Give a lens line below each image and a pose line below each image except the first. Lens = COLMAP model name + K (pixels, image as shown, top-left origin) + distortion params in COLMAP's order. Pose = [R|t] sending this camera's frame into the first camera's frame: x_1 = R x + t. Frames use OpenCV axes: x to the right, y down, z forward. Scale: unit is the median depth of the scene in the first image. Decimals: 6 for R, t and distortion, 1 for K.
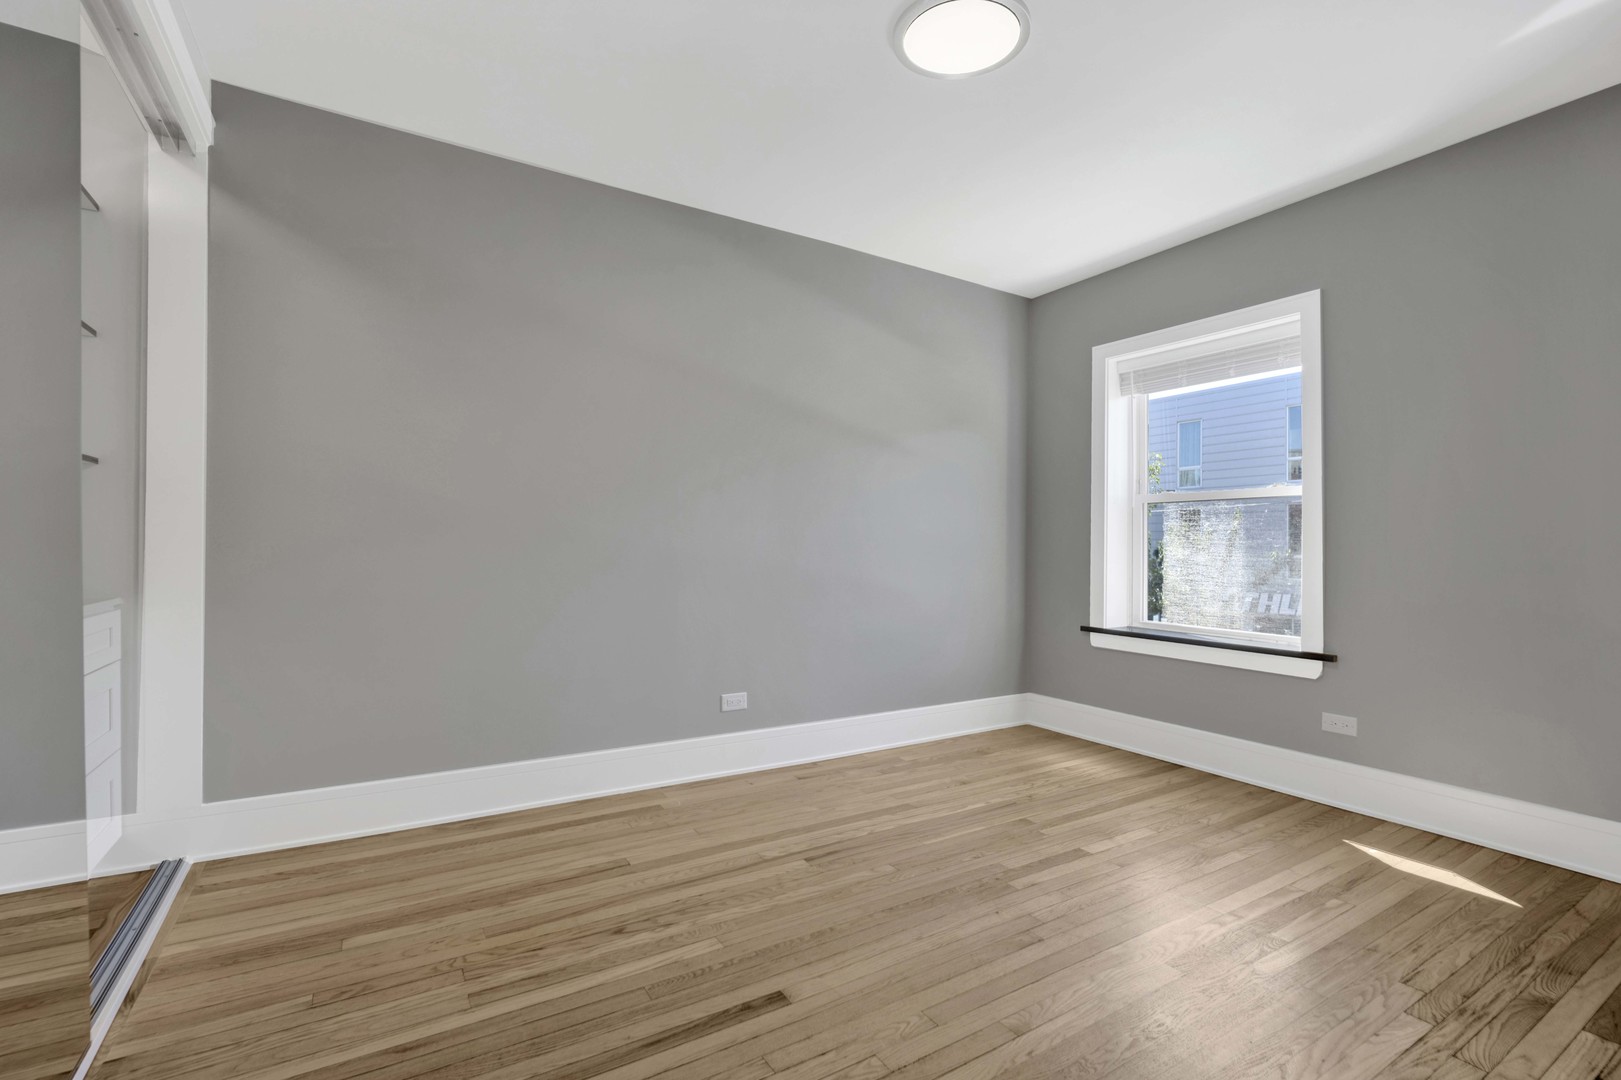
lens RADIAL K [[701.9, 0, 785.8], [0, 701.9, 537.6], [0, 0, 1]] dist [-0.019556, -0.000395]
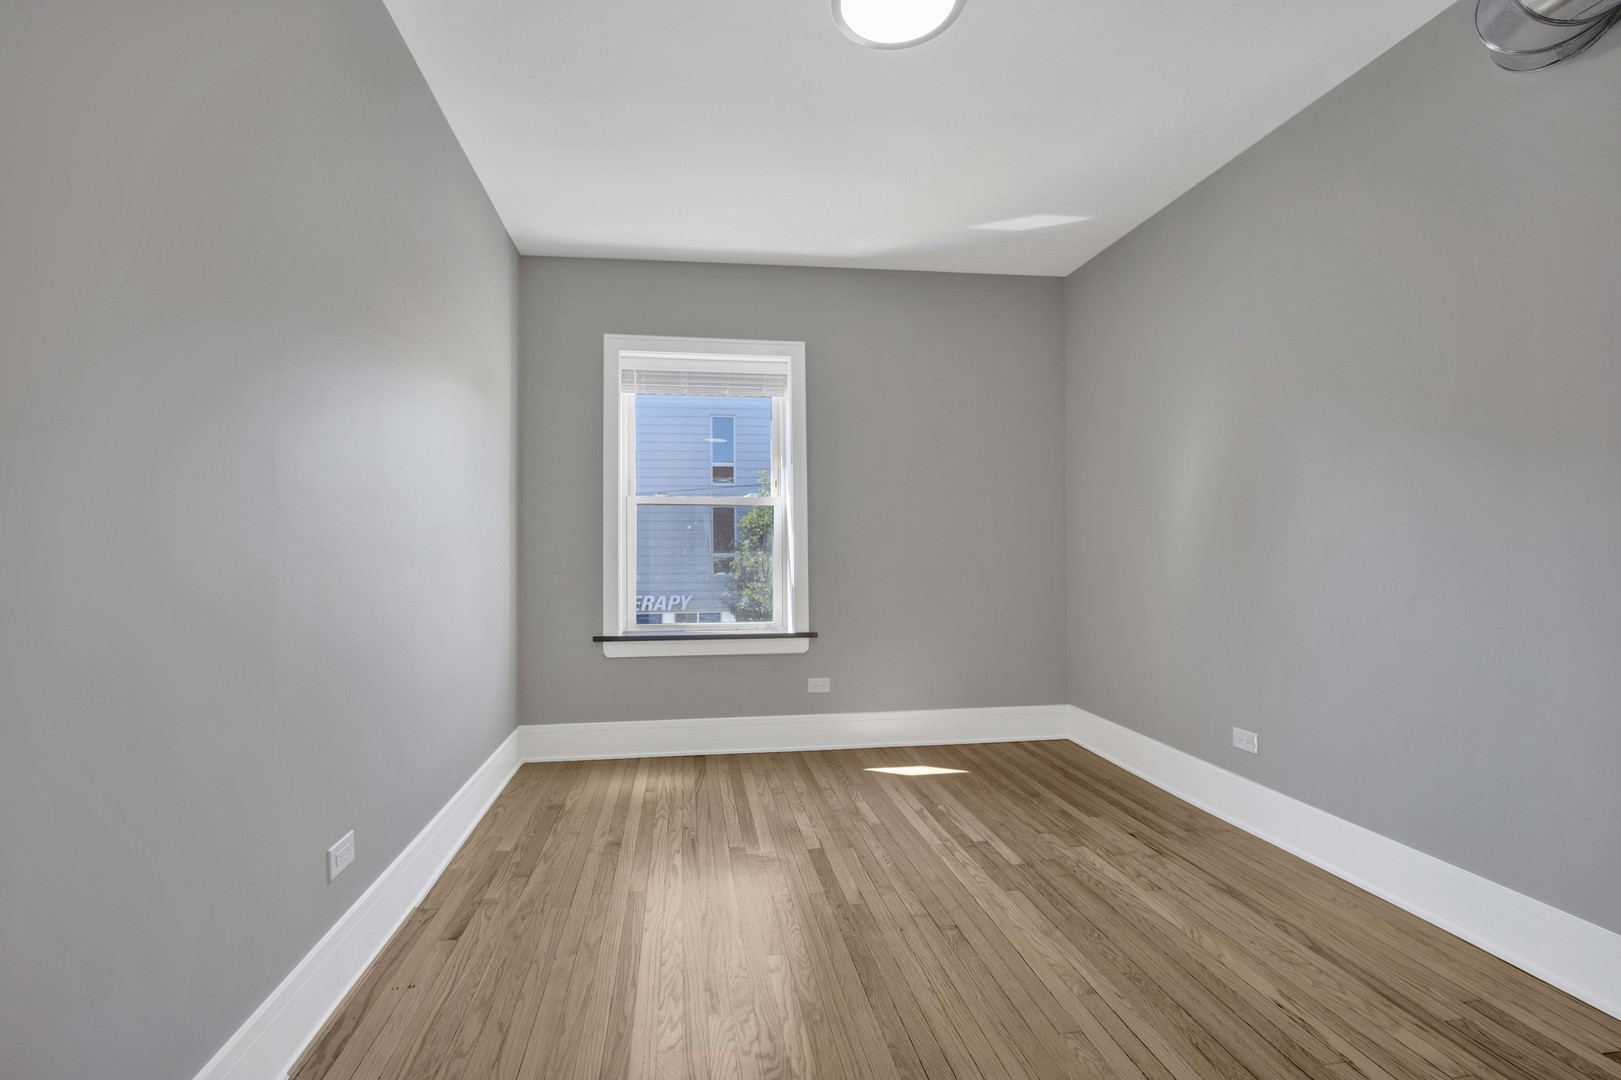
lens RADIAL K [[740.2, 0, 775.9], [0, 740.2, 538.5], [0, 0, 1]] dist [-0.023035, -0.000468]
pose [[0.382916, 0.002117, 0.923781, -0.506798], [-0.002764, 0.999996, -0.001145, -0.001252], [-0.923779, -0.002115, 0.382920, 0.555678]]
